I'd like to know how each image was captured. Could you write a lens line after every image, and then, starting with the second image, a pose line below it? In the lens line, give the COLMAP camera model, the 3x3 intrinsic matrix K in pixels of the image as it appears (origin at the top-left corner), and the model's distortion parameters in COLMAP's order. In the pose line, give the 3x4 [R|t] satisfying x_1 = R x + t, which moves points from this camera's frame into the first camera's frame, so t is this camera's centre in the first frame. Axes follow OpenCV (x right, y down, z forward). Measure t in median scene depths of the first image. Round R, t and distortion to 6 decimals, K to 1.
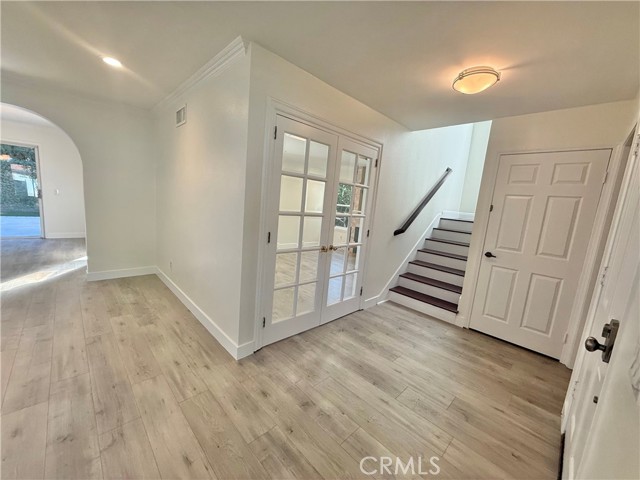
lens RADIAL K [[254.2, 0, 320.4], [0, 254.2, 240.7], [0, 0, 1]] dist [0.001843, -0.000733]
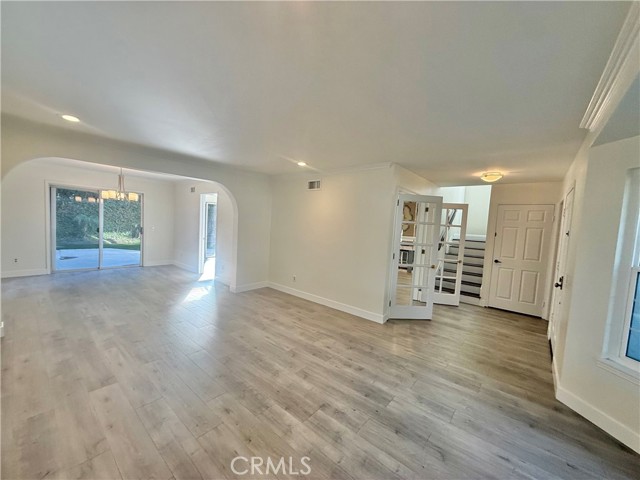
lens RADIAL K [[254.2, 0, 321.0], [0, 254.2, 240.5], [0, 0, 1]] dist [0.001843, -0.000733]
pose [[0.994851, -0.035141, 0.095065, -0.831021], [0.042157, 0.996453, -0.072823, -0.014376], [-0.092169, 0.076456, 0.992804, -0.746319]]
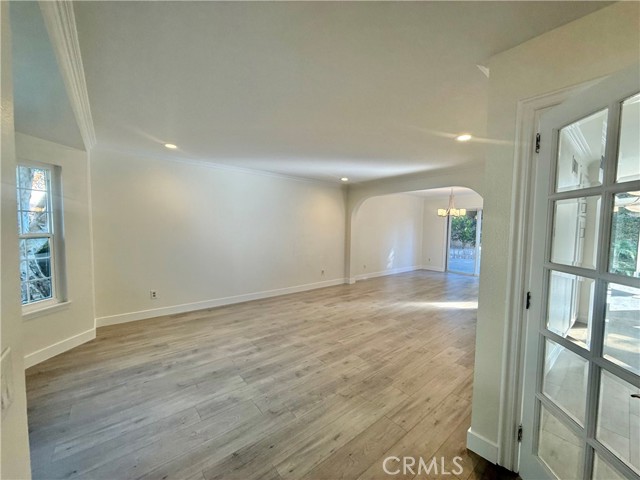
lens RADIAL K [[254.2, 0, 316.2], [0, 254.2, 240.5], [0, 0, 1]] dist [0.001843, -0.000733]
pose [[-0.093966, -0.029351, -0.995143, 0.458938], [-0.169035, 0.985523, -0.013106, -0.061126], [0.981121, 0.166983, -0.097567, 0.465011]]
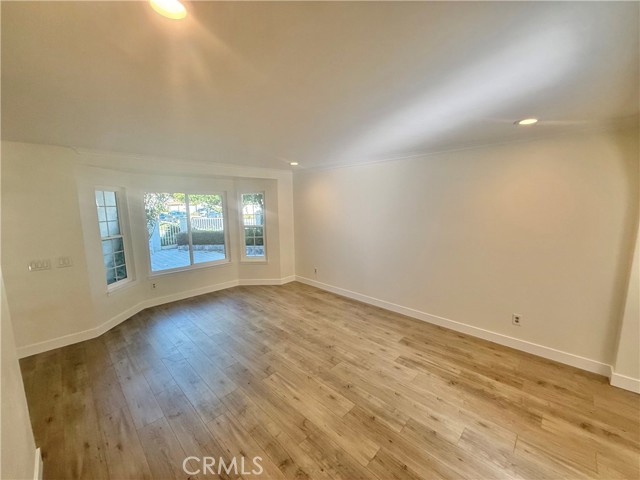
lens RADIAL K [[254.2, 0, 319.0], [0, 254.2, 241.5], [0, 0, 1]] dist [0.001843, -0.000733]
pose [[-0.997377, -0.067951, -0.024926, -1.024164], [-0.072223, 0.956940, 0.281158, -0.447057], [0.004748, 0.282221, -0.959338, 1.423286]]
